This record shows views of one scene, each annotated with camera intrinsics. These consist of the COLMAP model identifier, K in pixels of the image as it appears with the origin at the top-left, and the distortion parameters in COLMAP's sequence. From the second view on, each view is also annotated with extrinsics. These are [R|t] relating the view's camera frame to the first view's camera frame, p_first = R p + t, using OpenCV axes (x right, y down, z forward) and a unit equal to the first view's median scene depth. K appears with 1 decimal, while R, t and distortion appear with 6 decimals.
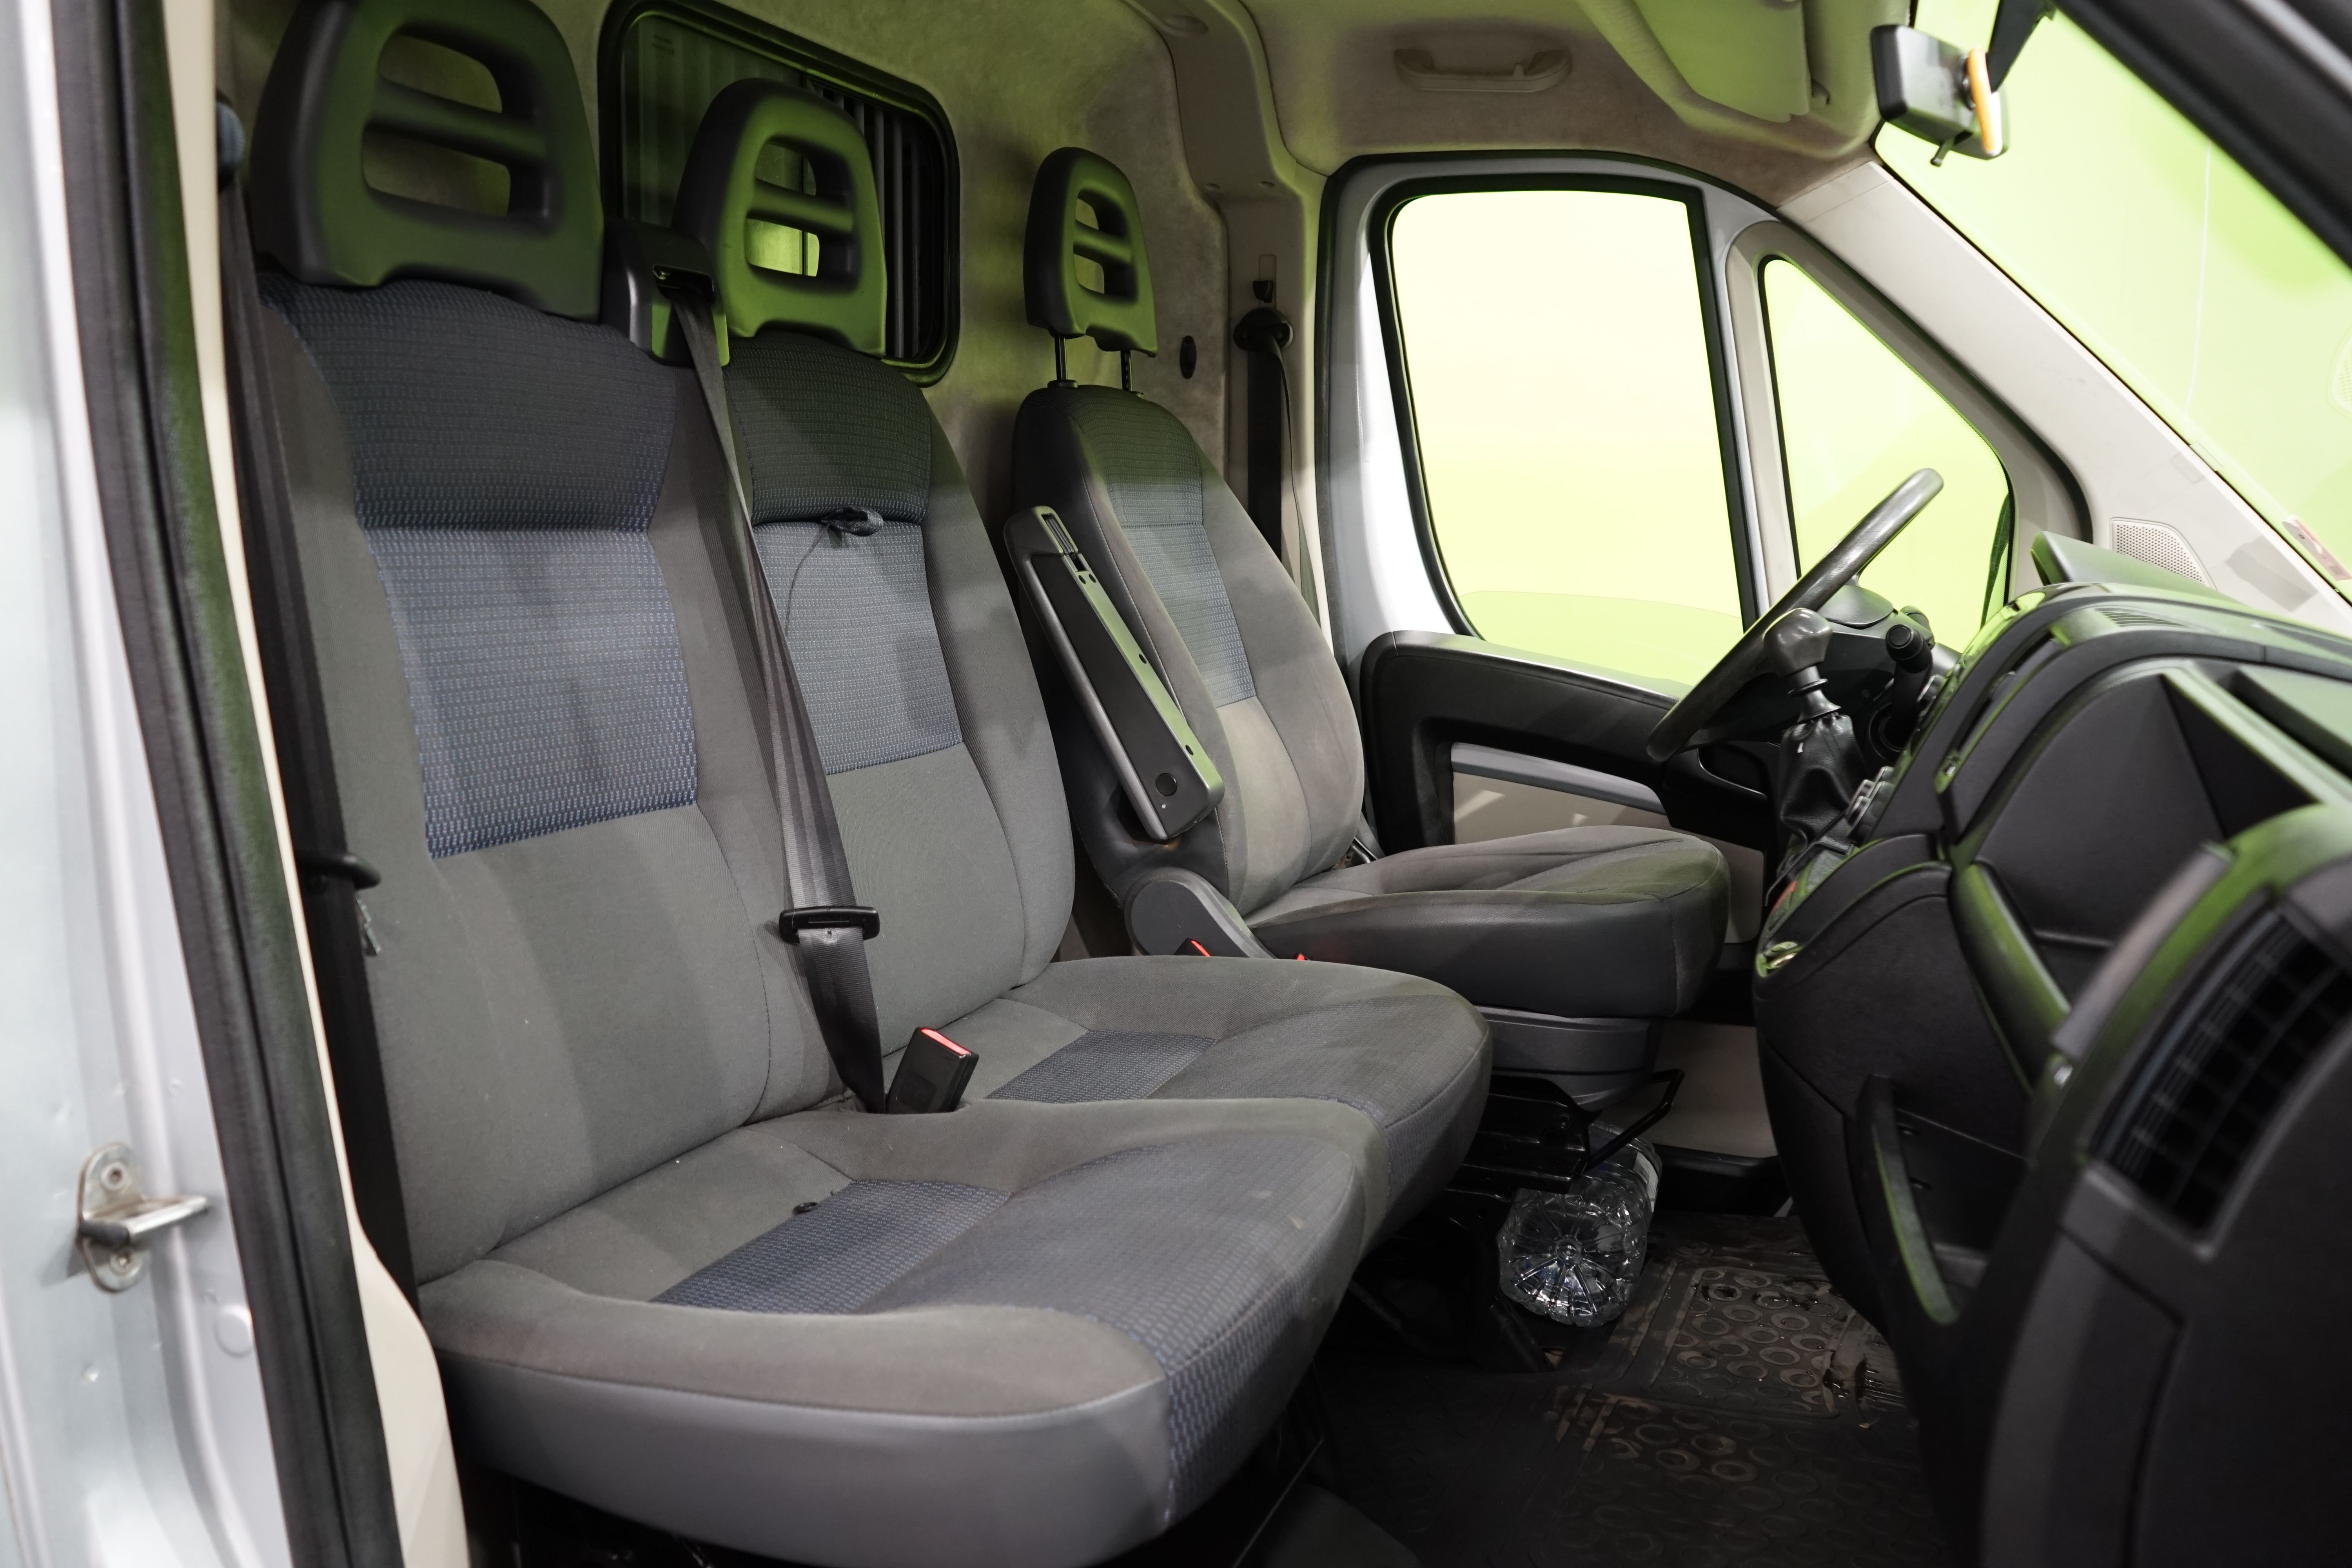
lens RADIAL K [[1807.1, 0, 1235.3], [0, 1807.1, 788.4], [0, 0, 1]] dist [-0.022844, -0.005380]
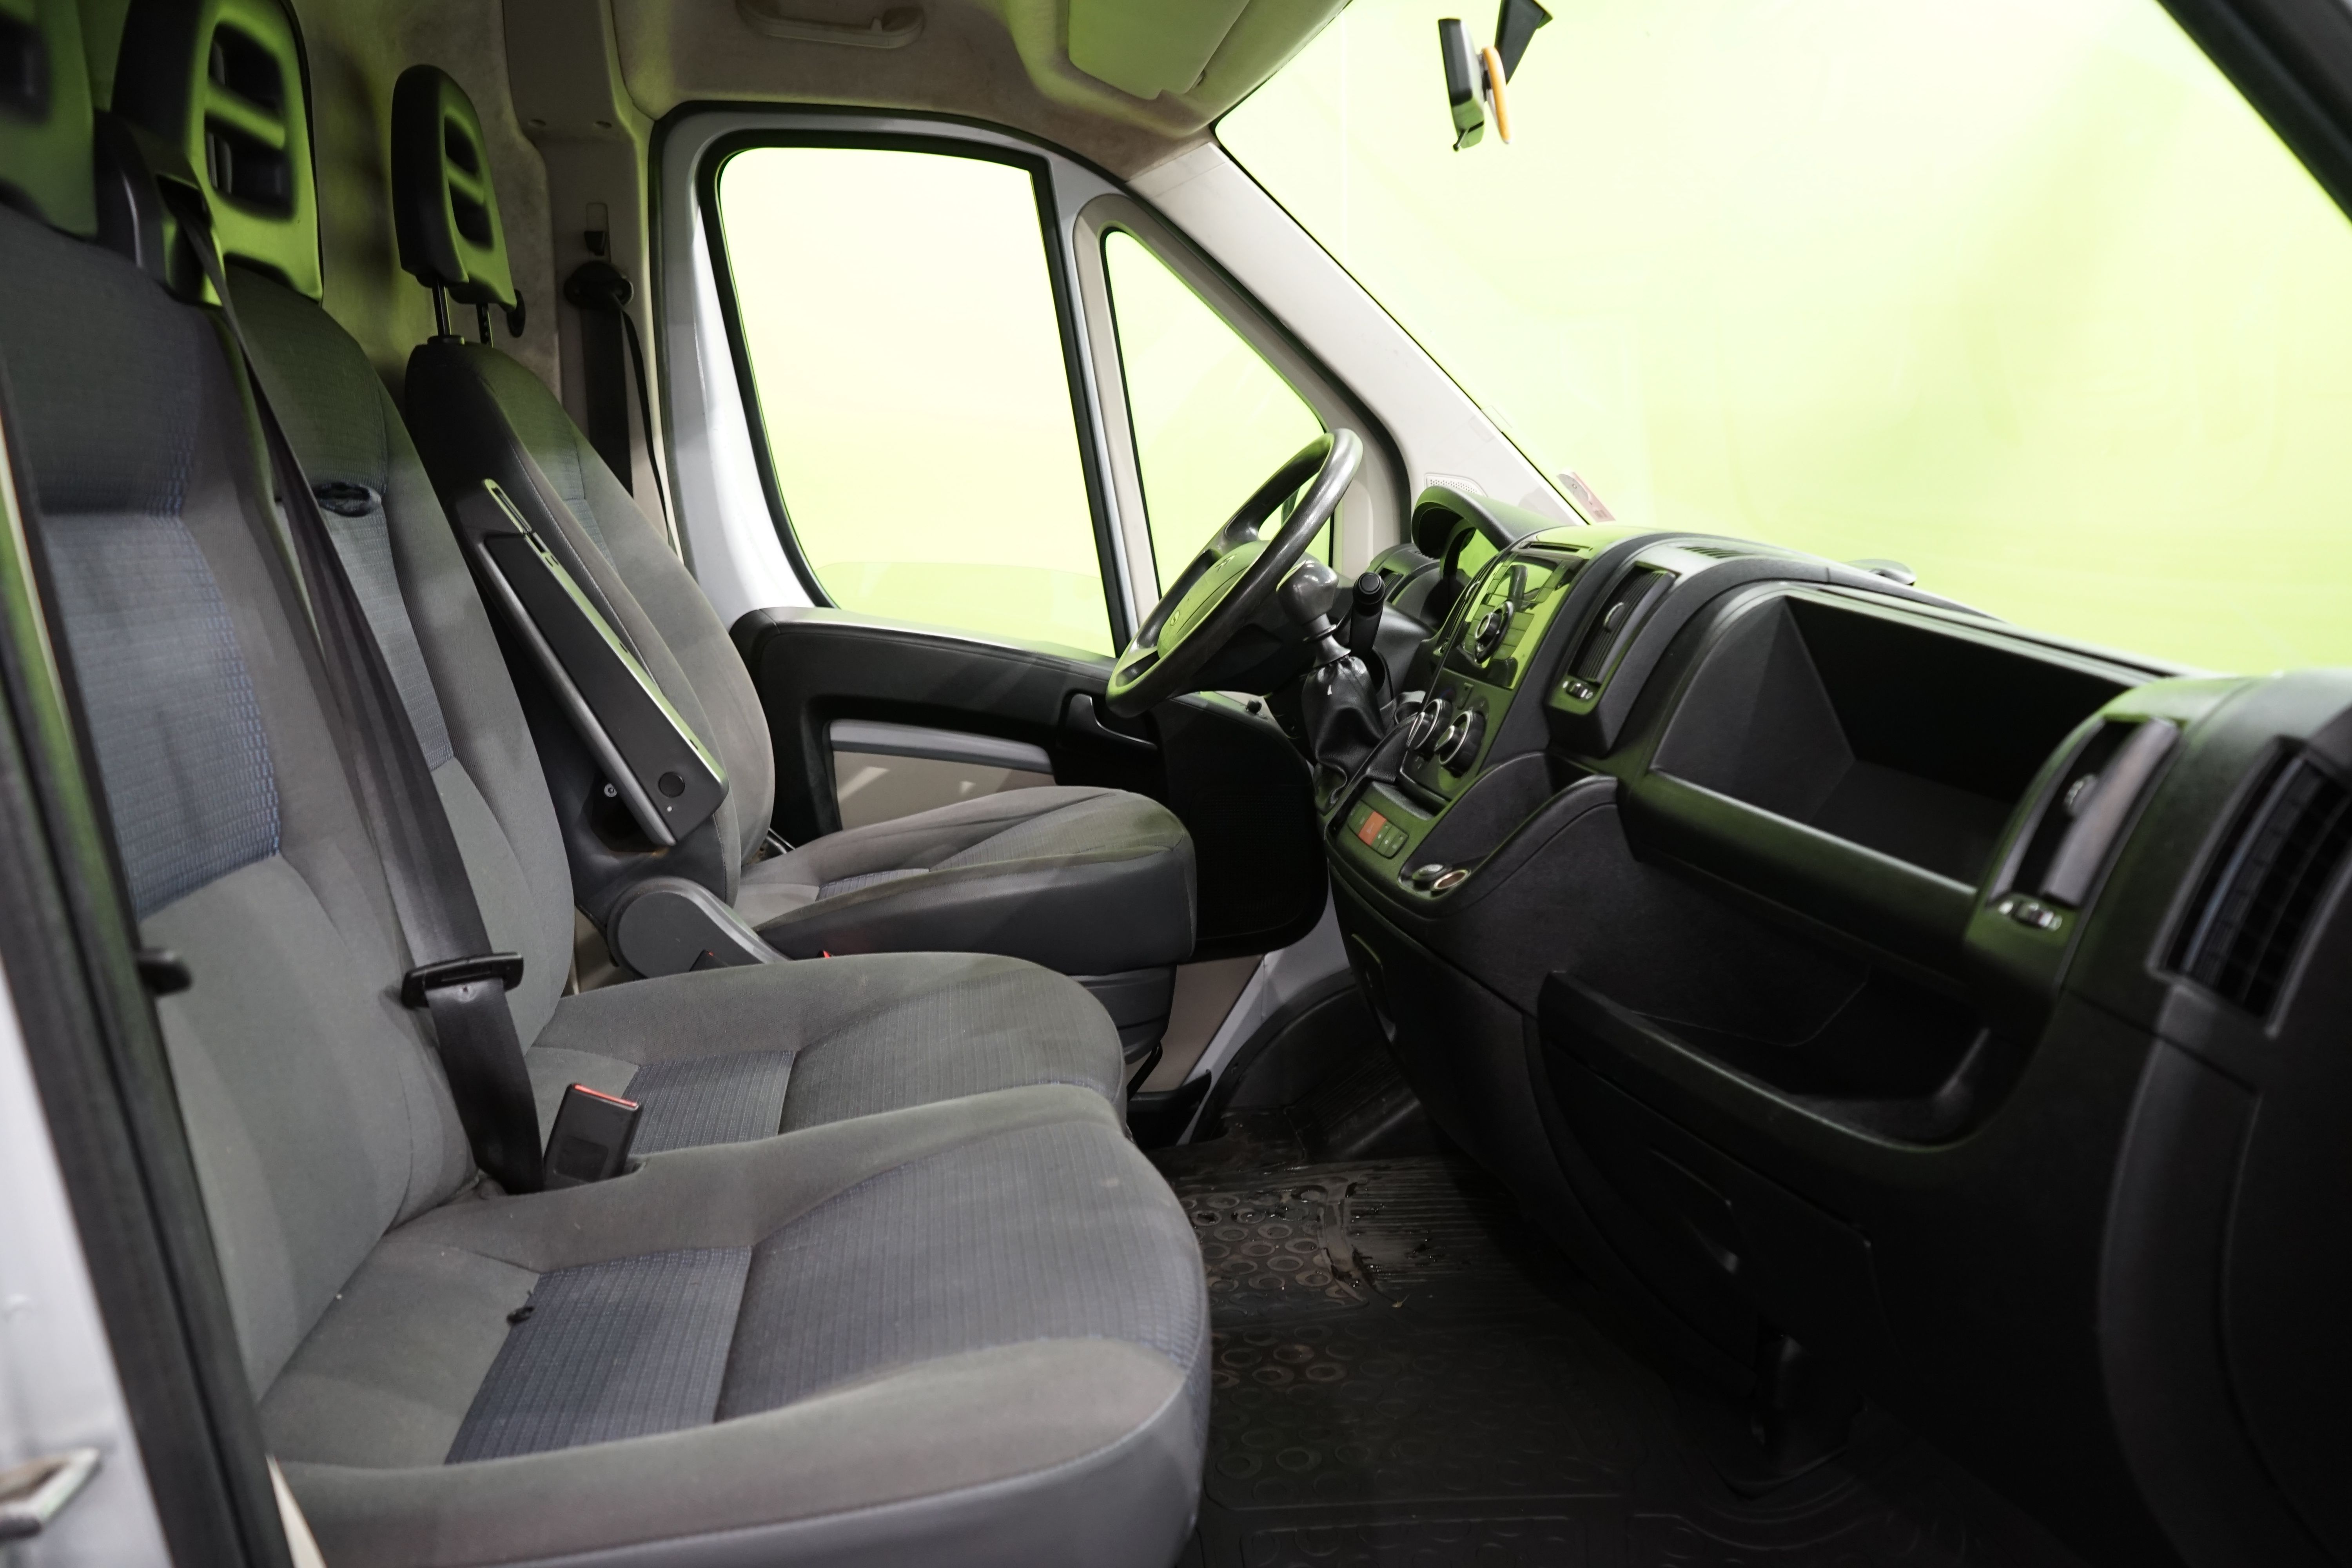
lens RADIAL K [[1807.1, 0, 1235.3], [0, 1807.1, 788.4], [0, 0, 1]] dist [-0.022844, -0.005380]
pose [[0.878250, -0.097008, 0.468259, -0.201830], [0.090208, 0.995236, 0.036989, -0.007783], [-0.469616, 0.009755, 0.882817, 0.066317]]
